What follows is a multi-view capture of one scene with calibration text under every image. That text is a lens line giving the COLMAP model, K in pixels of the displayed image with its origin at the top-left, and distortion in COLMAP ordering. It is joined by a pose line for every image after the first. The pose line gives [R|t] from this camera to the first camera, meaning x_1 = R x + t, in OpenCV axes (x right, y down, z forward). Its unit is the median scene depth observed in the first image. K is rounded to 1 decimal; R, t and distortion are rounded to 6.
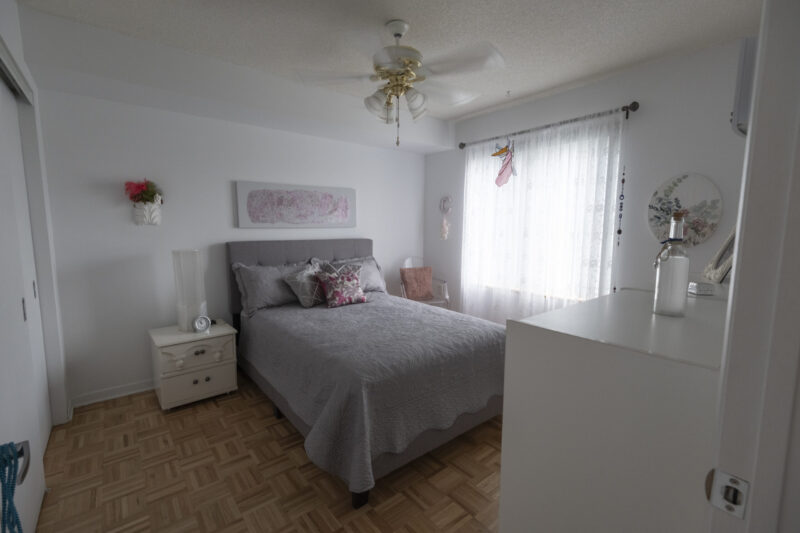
lens RADIAL K [[356.0, 0, 401.2], [0, 356.0, 267.4], [0, 0, 1]] dist [-0.004858, -0.000569]
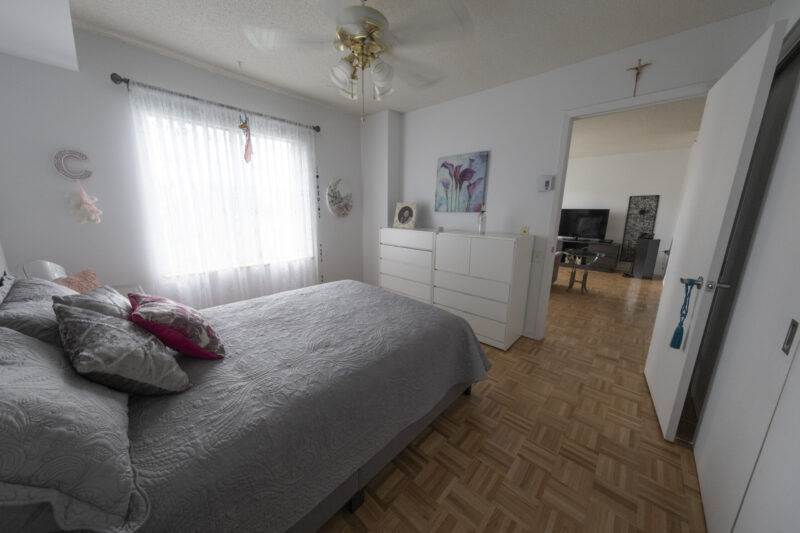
lens RADIAL K [[266.5, 0, 401.2], [0, 266.5, 265.4], [0, 0, 1]] dist [-0.004094, 0.000028]
pose [[-0.147133, -0.210856, 0.966381, -0.732782], [0.095577, 0.969411, 0.226069, -0.102996], [-0.984488, 0.125626, -0.122480, 0.923458]]
